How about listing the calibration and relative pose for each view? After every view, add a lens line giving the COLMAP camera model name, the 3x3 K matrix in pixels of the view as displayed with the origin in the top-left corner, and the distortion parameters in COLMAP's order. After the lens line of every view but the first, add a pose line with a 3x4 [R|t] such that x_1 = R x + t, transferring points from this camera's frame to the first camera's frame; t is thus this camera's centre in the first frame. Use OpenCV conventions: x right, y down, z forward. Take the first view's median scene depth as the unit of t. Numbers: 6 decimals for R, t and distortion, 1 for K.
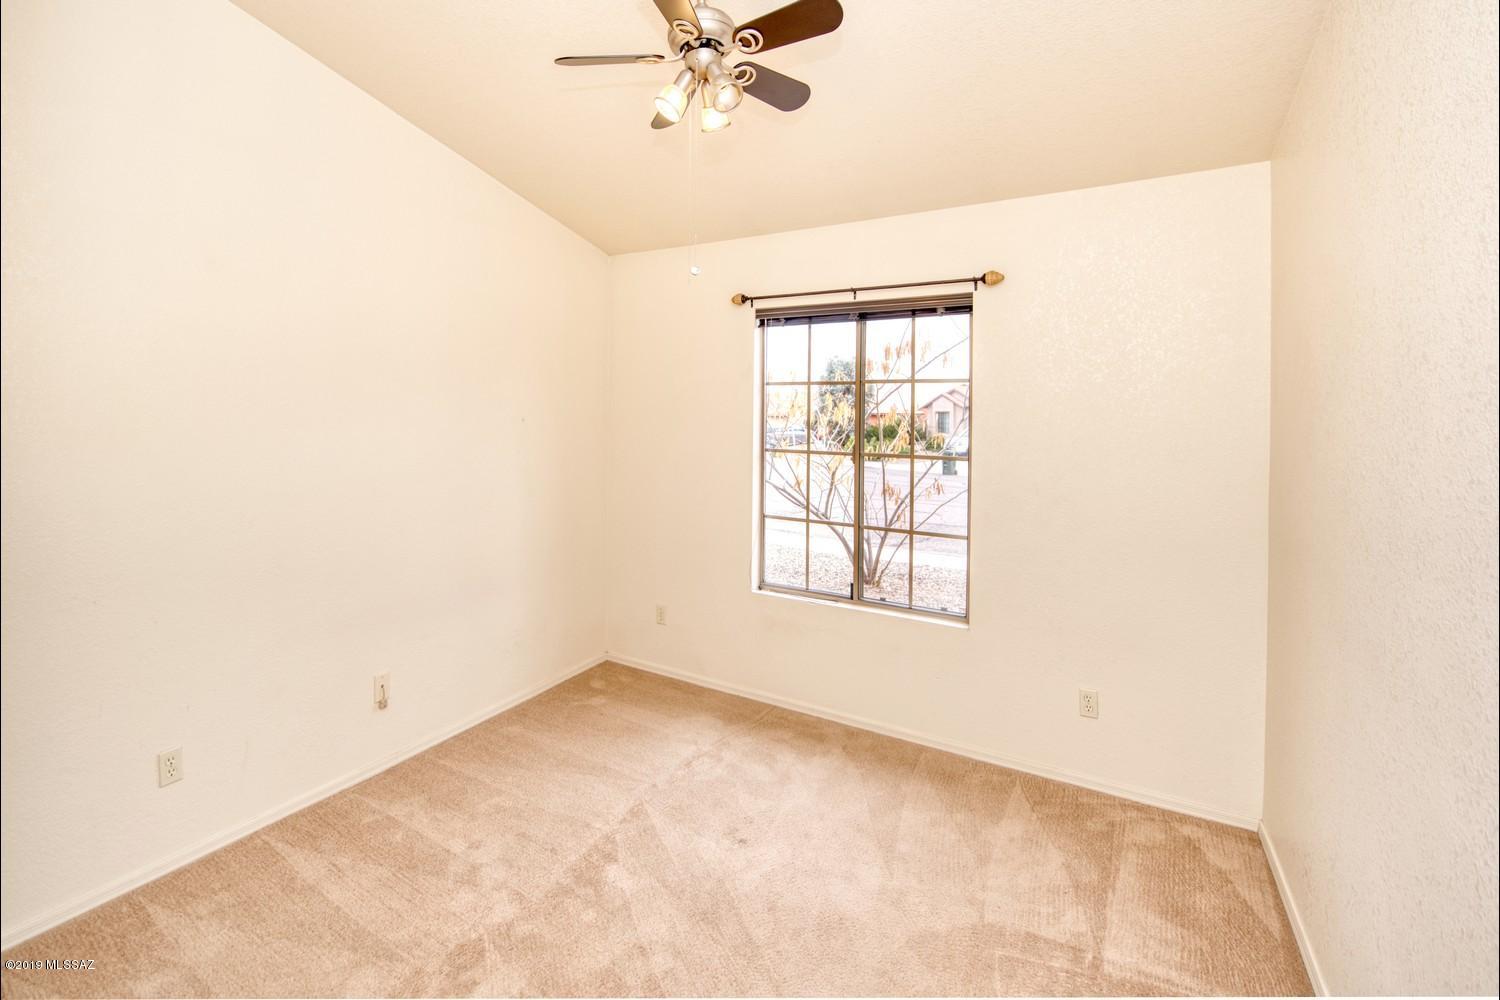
lens RADIAL K [[678.4, 0, 749.8], [0, 678.4, 437.6], [0, 0, 1]] dist [-0.012147, -0.001124]
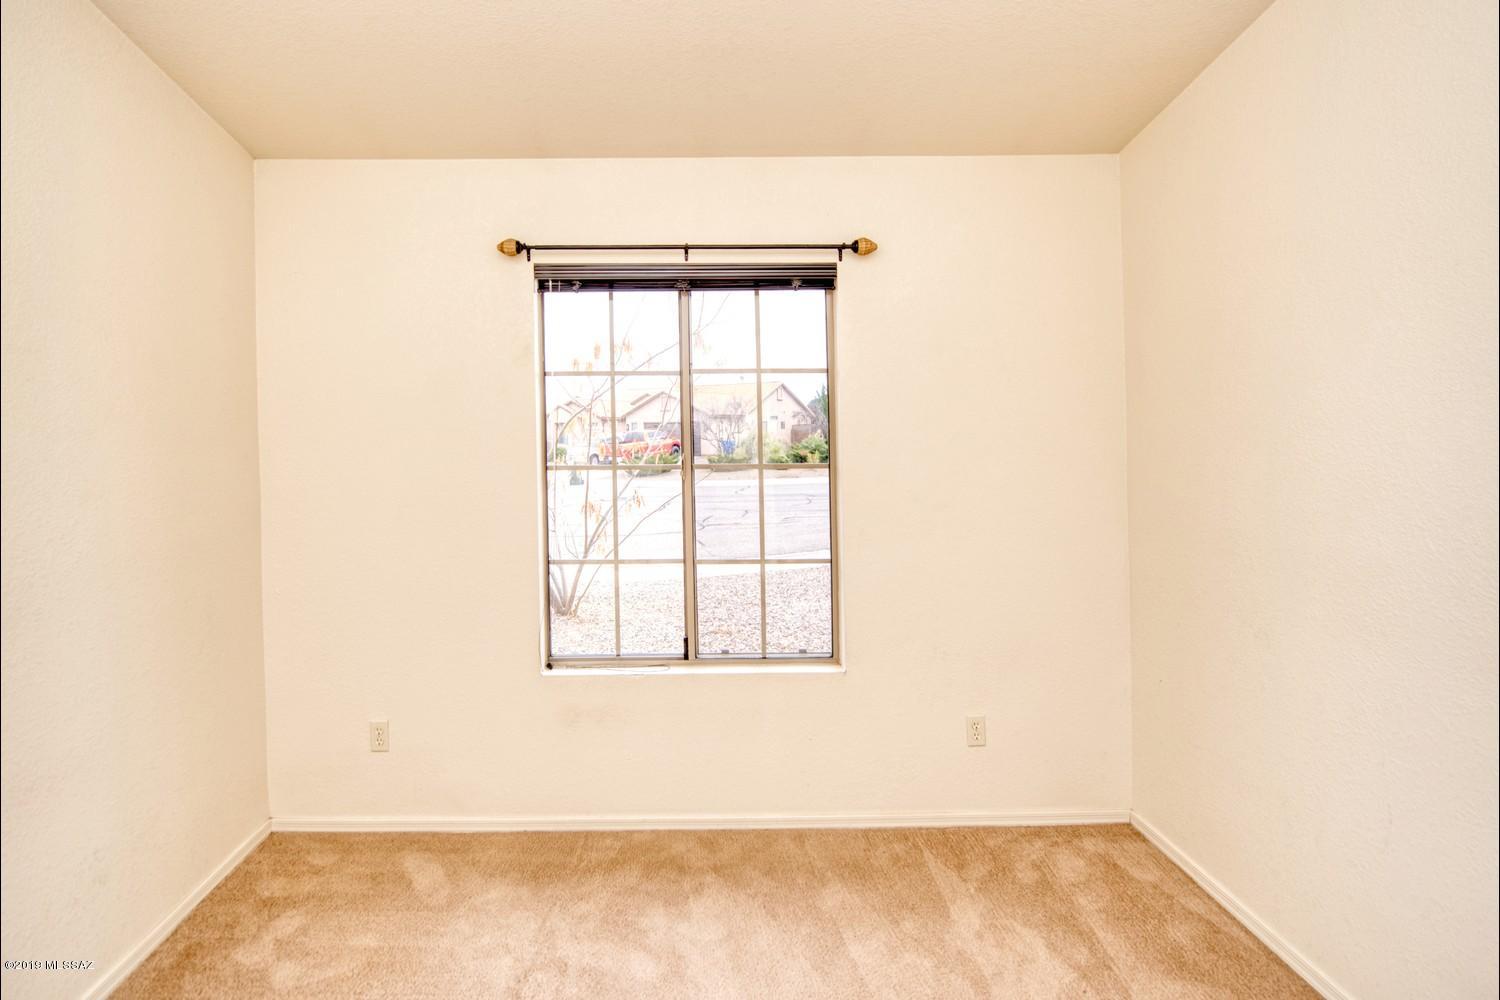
lens RADIAL K [[678.4, 0, 749.8], [0, 678.4, 437.6], [0, 0, 1]] dist [-0.012147, -0.001124]
pose [[0.856409, -0.030328, 0.515407, -0.179569], [0.038063, 0.999265, -0.004447, -0.002171], [-0.514893, 0.023427, 0.856934, 0.328602]]
